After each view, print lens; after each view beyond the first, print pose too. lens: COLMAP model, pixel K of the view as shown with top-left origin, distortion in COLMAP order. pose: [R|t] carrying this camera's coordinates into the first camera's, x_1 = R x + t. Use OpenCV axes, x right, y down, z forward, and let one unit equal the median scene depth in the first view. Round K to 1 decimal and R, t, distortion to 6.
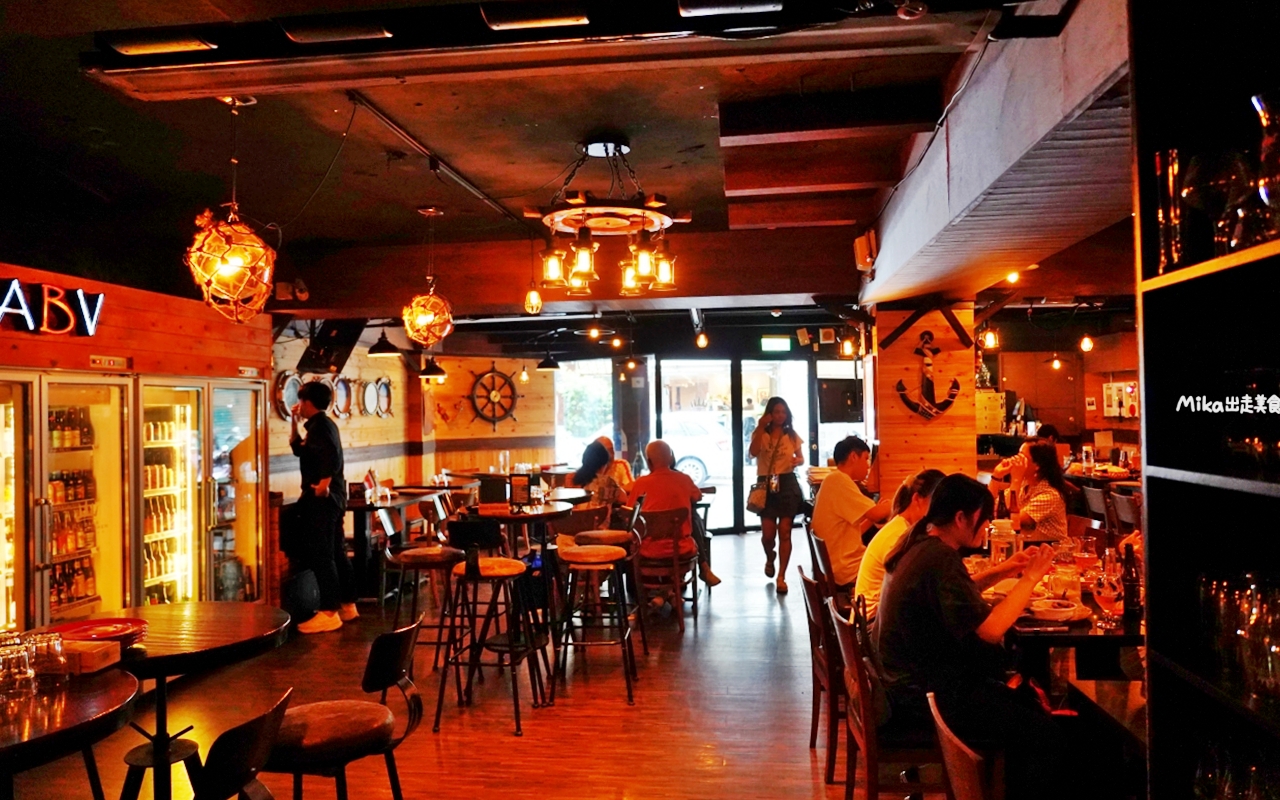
lens RADIAL K [[884.6, 0, 640.0], [0, 884.6, 400.0], [0, 0, 1]] dist [-0.039148, 0.000063]
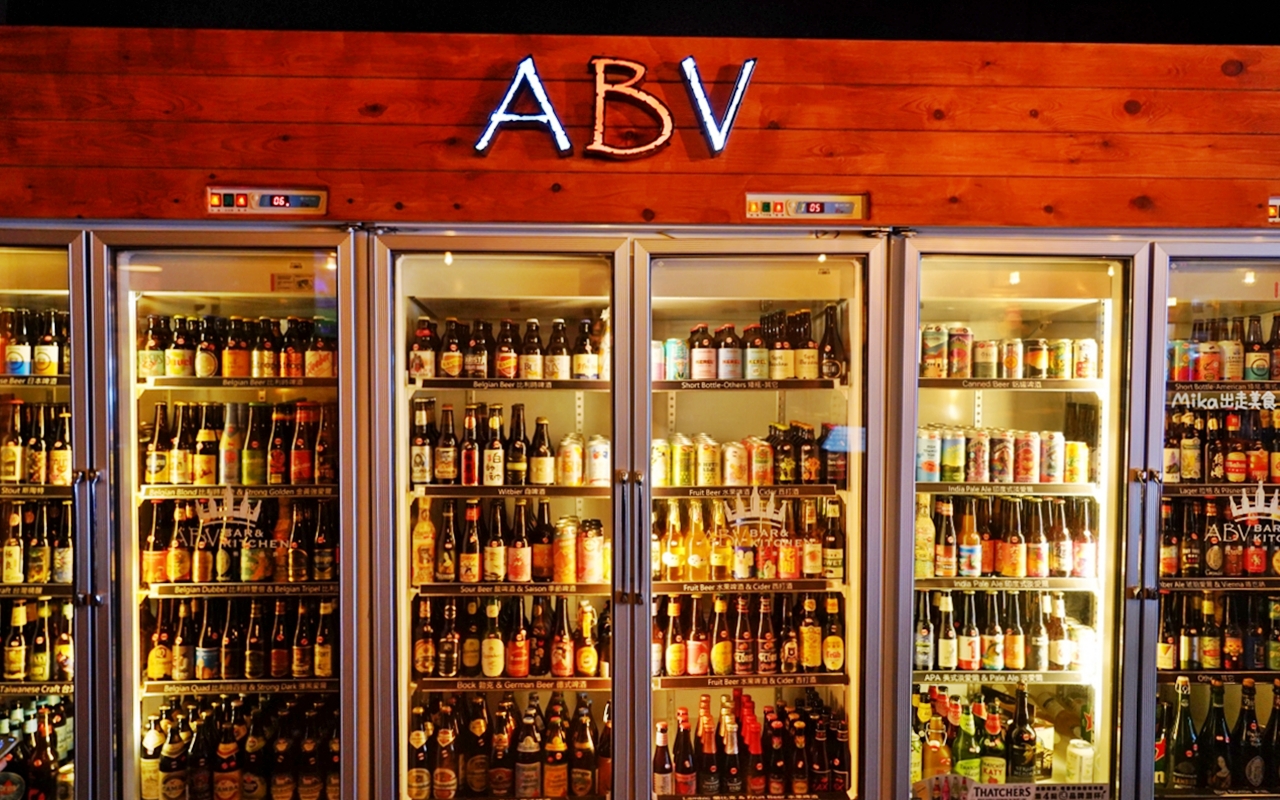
lens RADIAL K [[1005.8, 0, 640.0], [0, 1005.8, 400.0], [0, 0, 1]] dist [0.003012, 0.000730]
pose [[0.159260, 0.063454, -0.985195, -0.070882], [0.001994, 0.997910, 0.064595, 0.026155], [0.987235, -0.012252, 0.158801, 0.804023]]
